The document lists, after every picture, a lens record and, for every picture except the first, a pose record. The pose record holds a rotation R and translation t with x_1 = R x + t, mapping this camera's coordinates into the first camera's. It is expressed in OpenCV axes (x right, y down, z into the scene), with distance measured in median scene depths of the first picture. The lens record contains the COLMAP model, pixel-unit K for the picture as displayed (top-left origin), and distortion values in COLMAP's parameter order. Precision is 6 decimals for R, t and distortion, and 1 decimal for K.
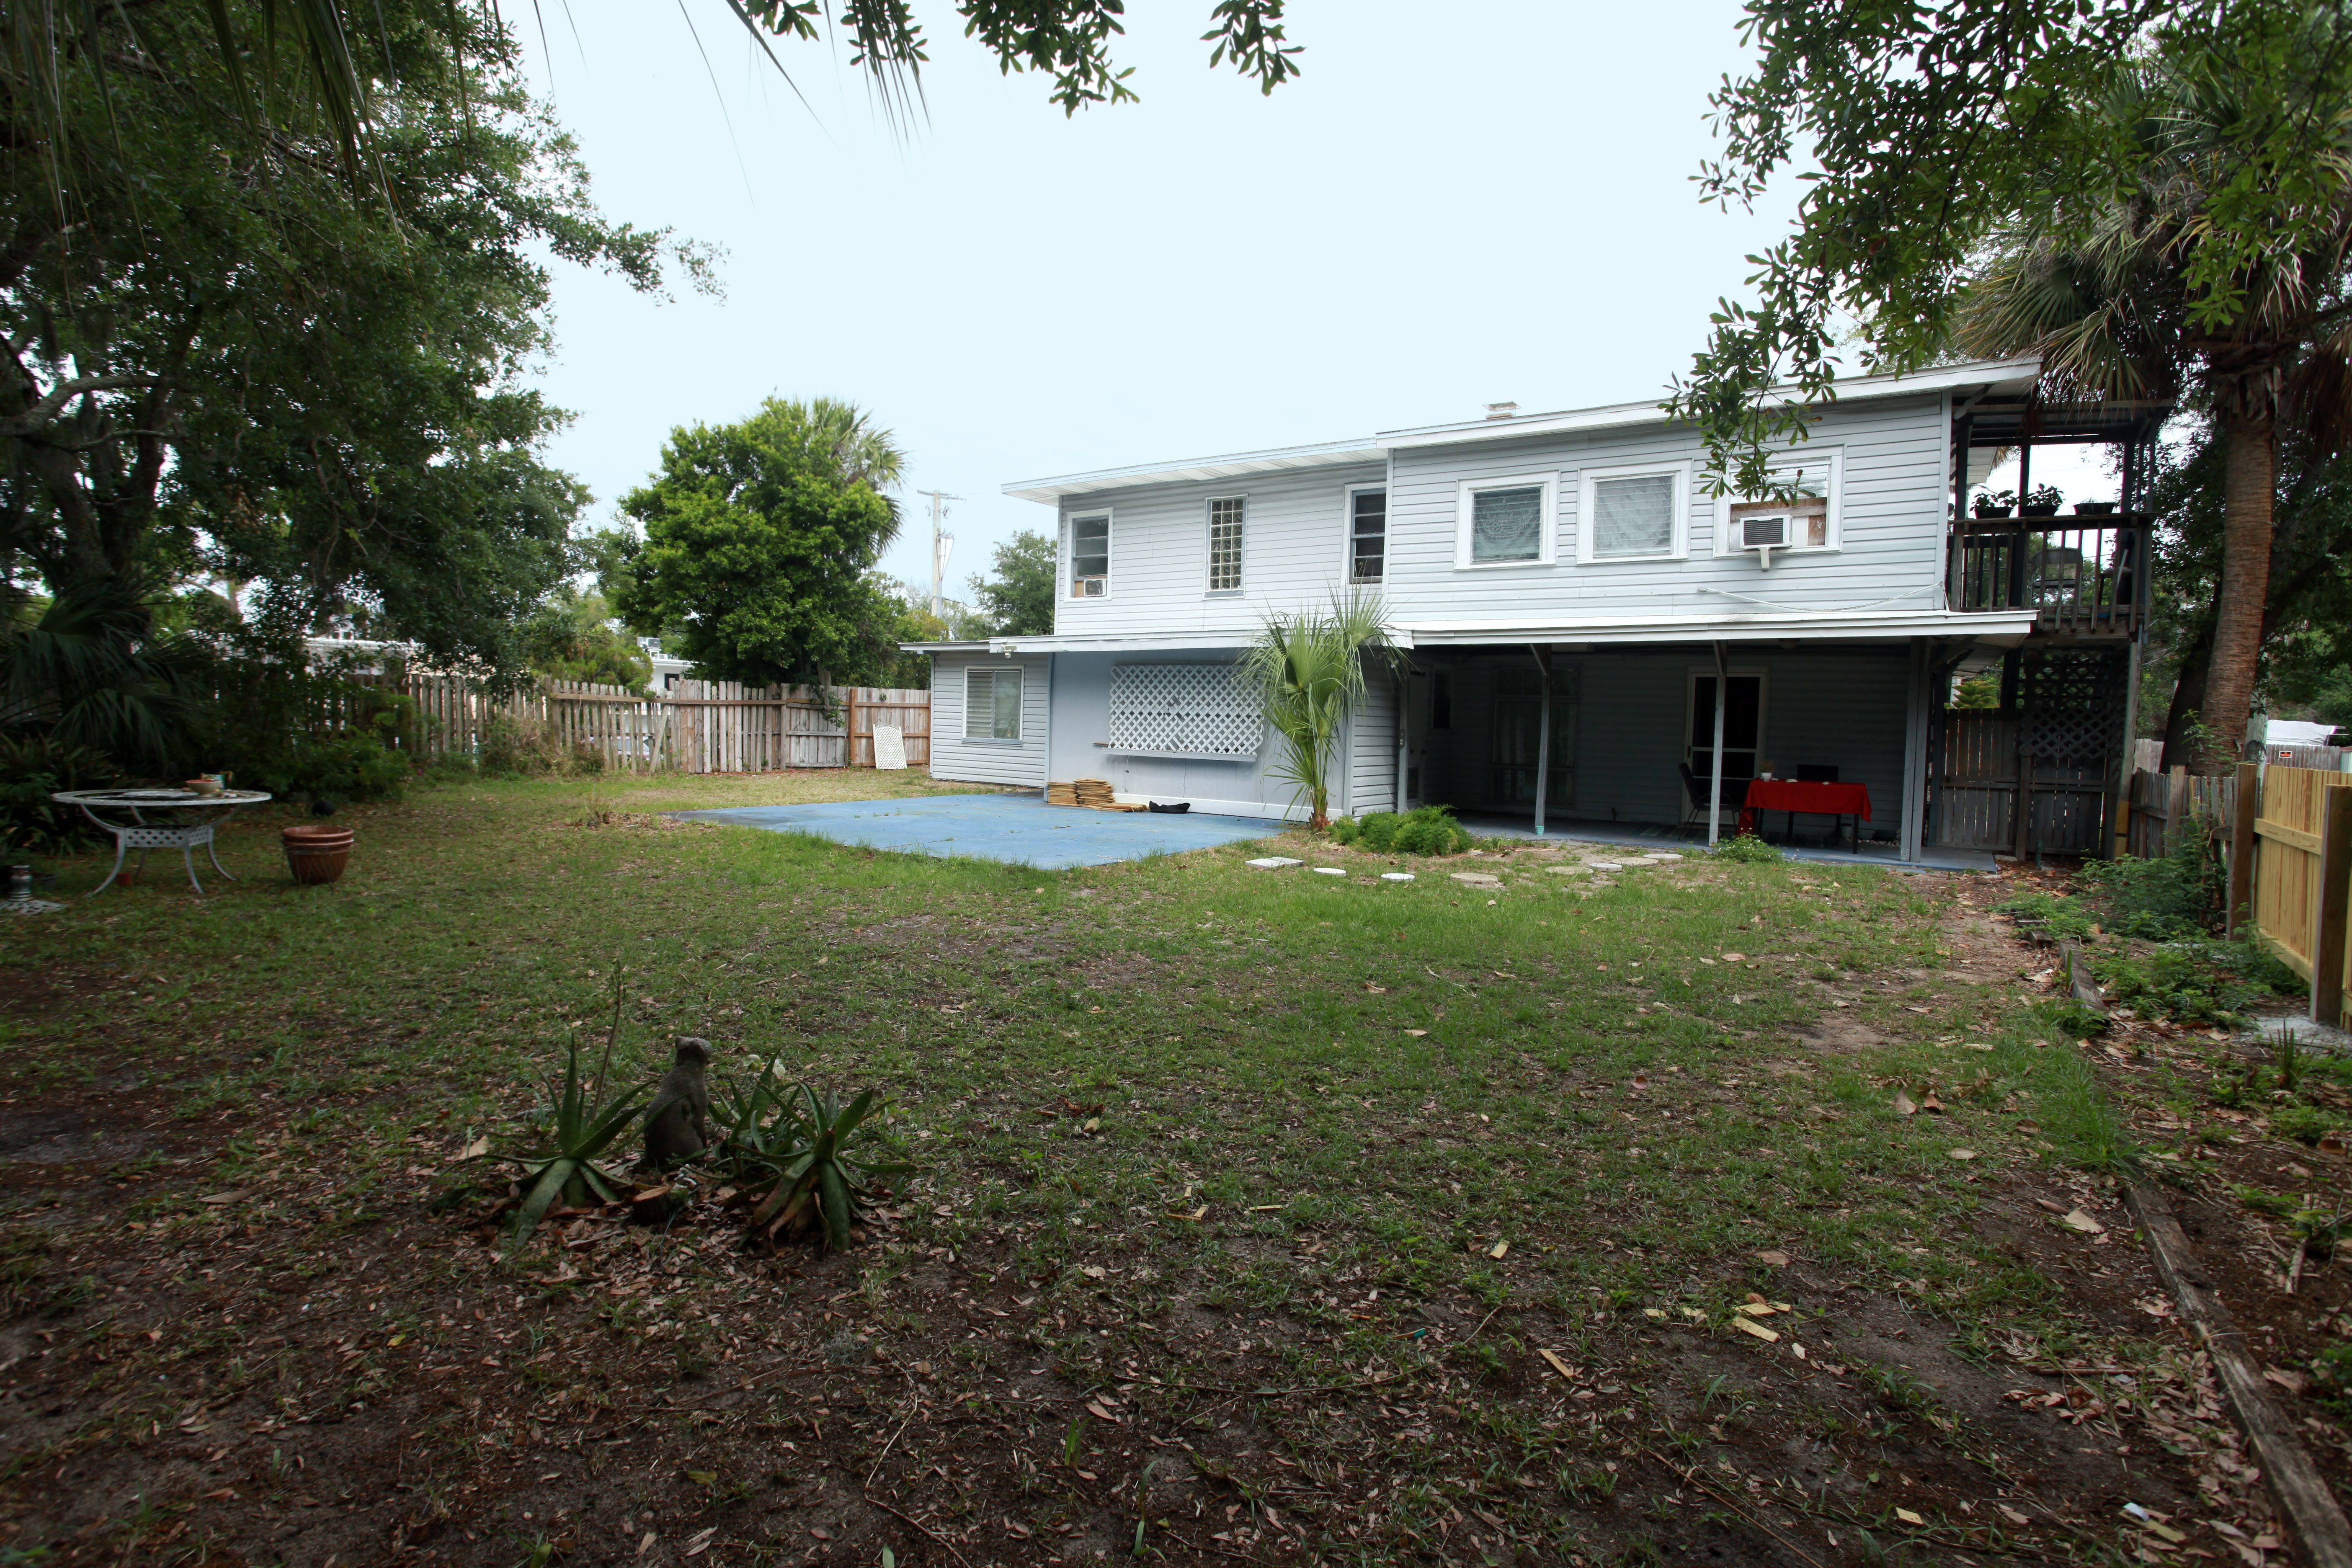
lens RADIAL K [[1147.9, 0, 1179.5], [0, 1147.9, 776.6], [0, 0, 1]] dist [-0.028270, 0.001453]
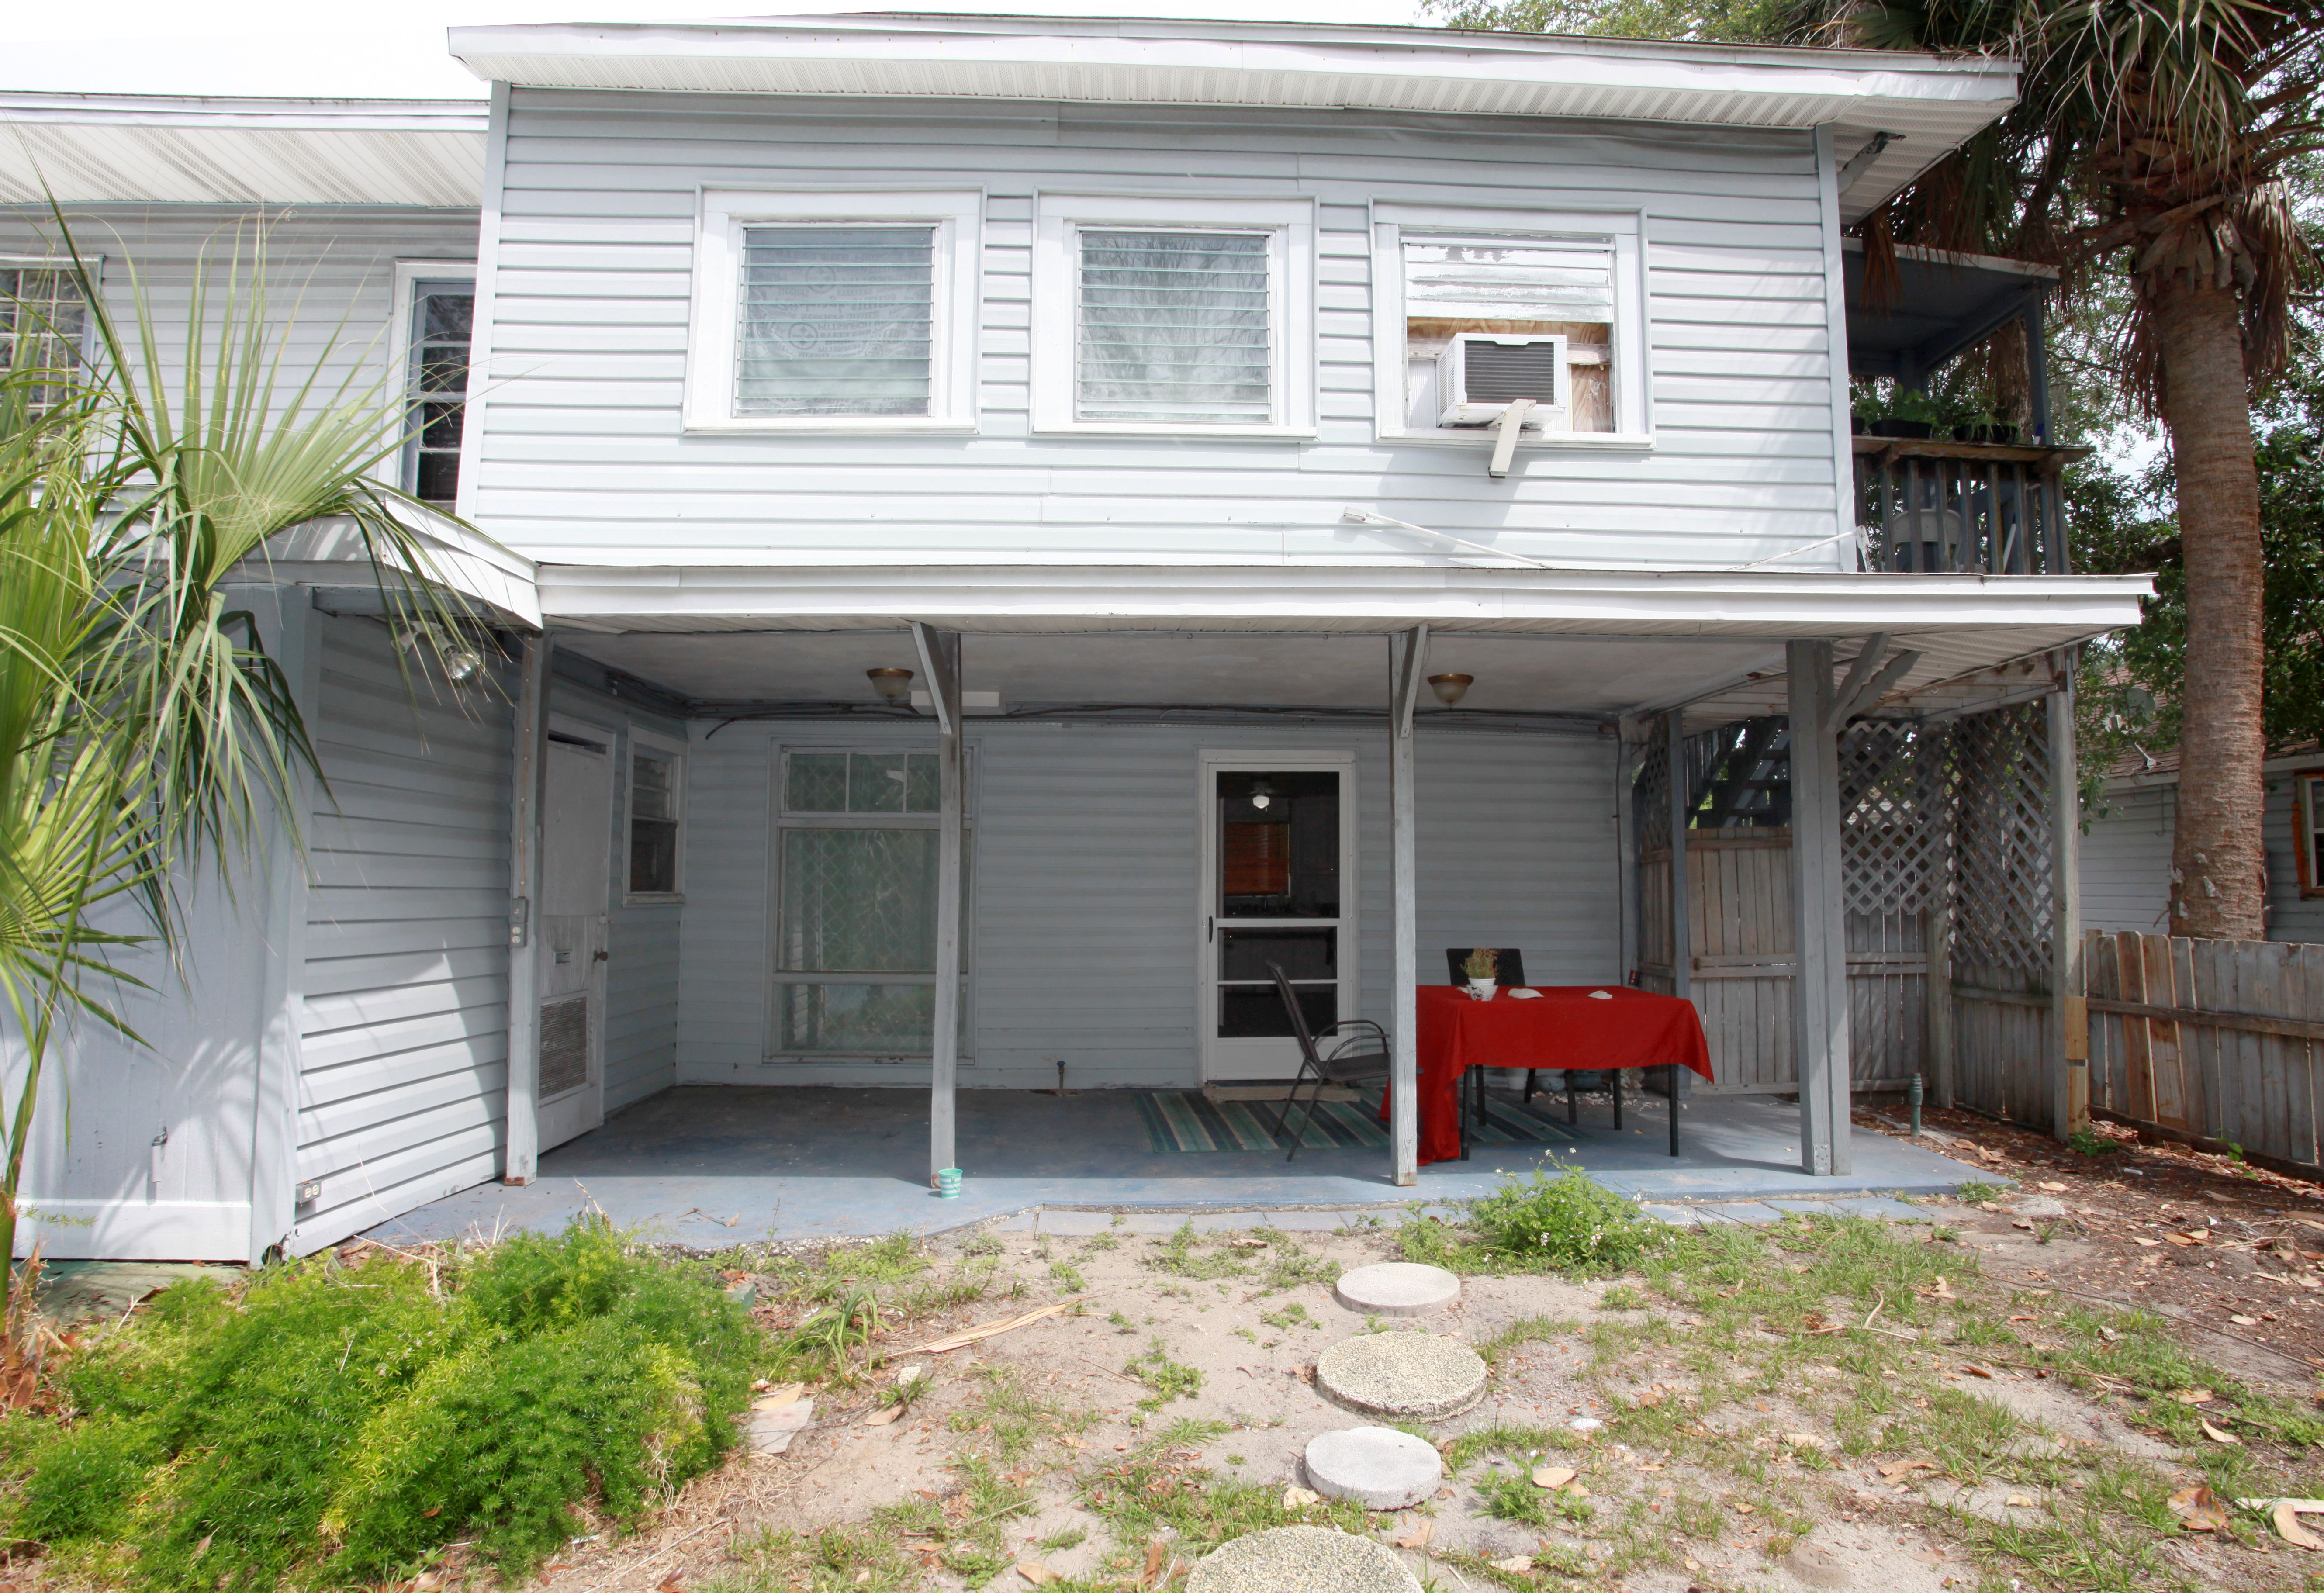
lens RADIAL K [[1159.7, 0, 1172.9], [0, 1159.7, 808.4], [0, 0, 1]] dist [-0.045827, -0.000193]
pose [[0.808375, 0.019438, 0.588346, 0.166317], [0.047957, 0.993958, -0.098732, -0.026961], [-0.586711, 0.108028, 0.802559, 0.680958]]
